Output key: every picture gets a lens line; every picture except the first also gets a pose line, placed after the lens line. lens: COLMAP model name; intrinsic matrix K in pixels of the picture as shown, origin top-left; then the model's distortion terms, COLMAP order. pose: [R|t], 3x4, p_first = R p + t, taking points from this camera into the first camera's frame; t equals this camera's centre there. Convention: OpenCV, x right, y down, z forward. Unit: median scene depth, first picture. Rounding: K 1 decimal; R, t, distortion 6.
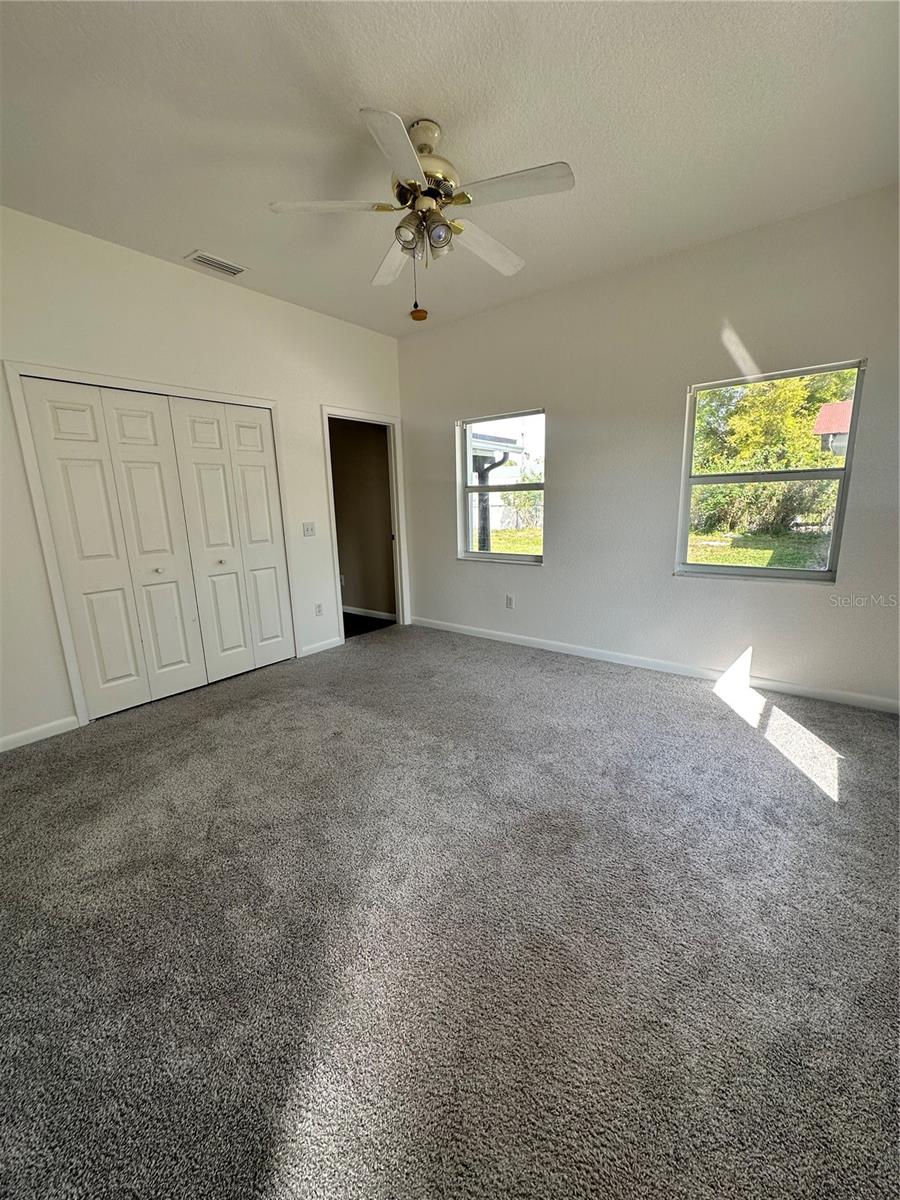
lens RADIAL K [[478.4, 0, 450.0], [0, 478.4, 600.0], [0, 0, 1]] dist [0.000299, 0.000085]
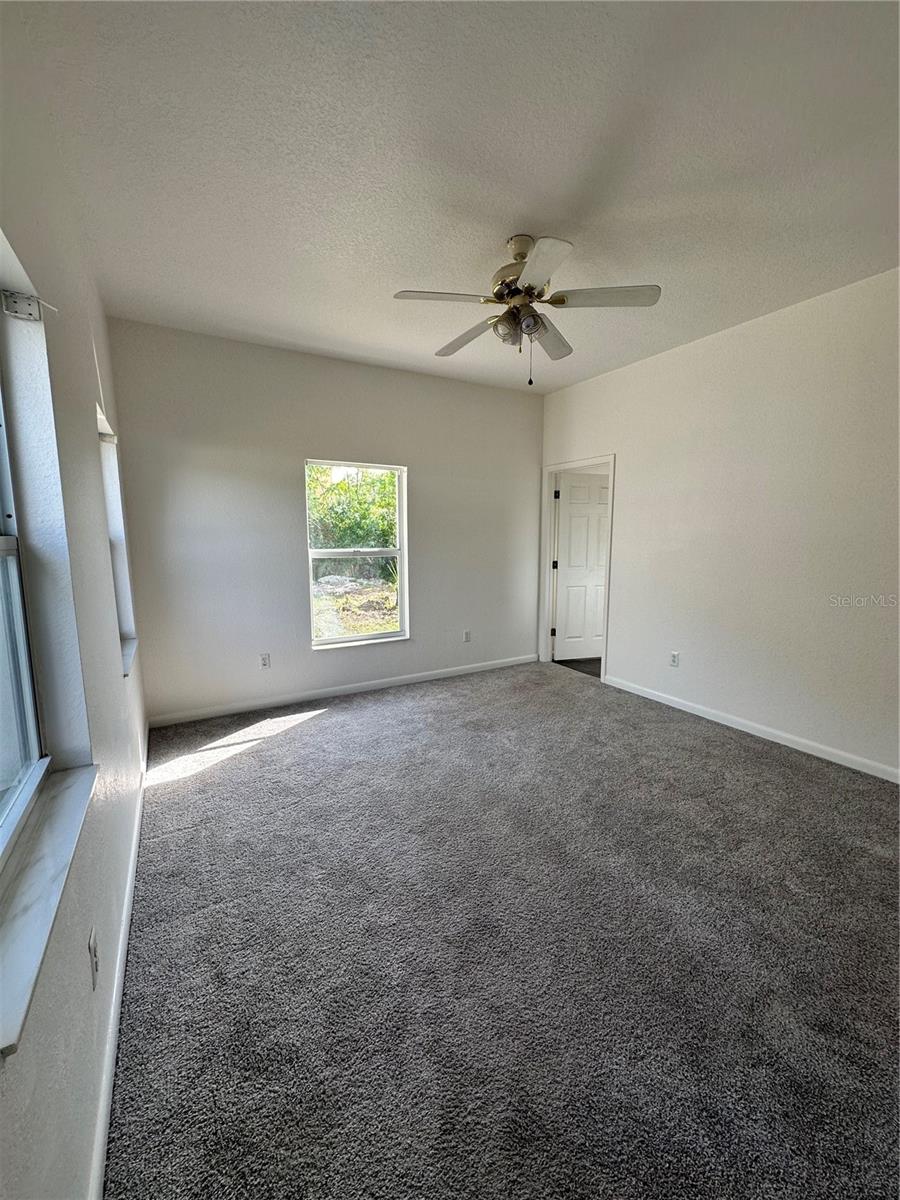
lens RADIAL K [[478.4, 0, 450.0], [0, 478.4, 600.0], [0, 0, 1]] dist [0.000299, 0.000085]
pose [[-0.938327, -0.009728, 0.345613, -0.210339], [0.105021, 0.944356, 0.311708, -0.381217], [-0.329414, 0.328781, -0.885093, 1.765972]]
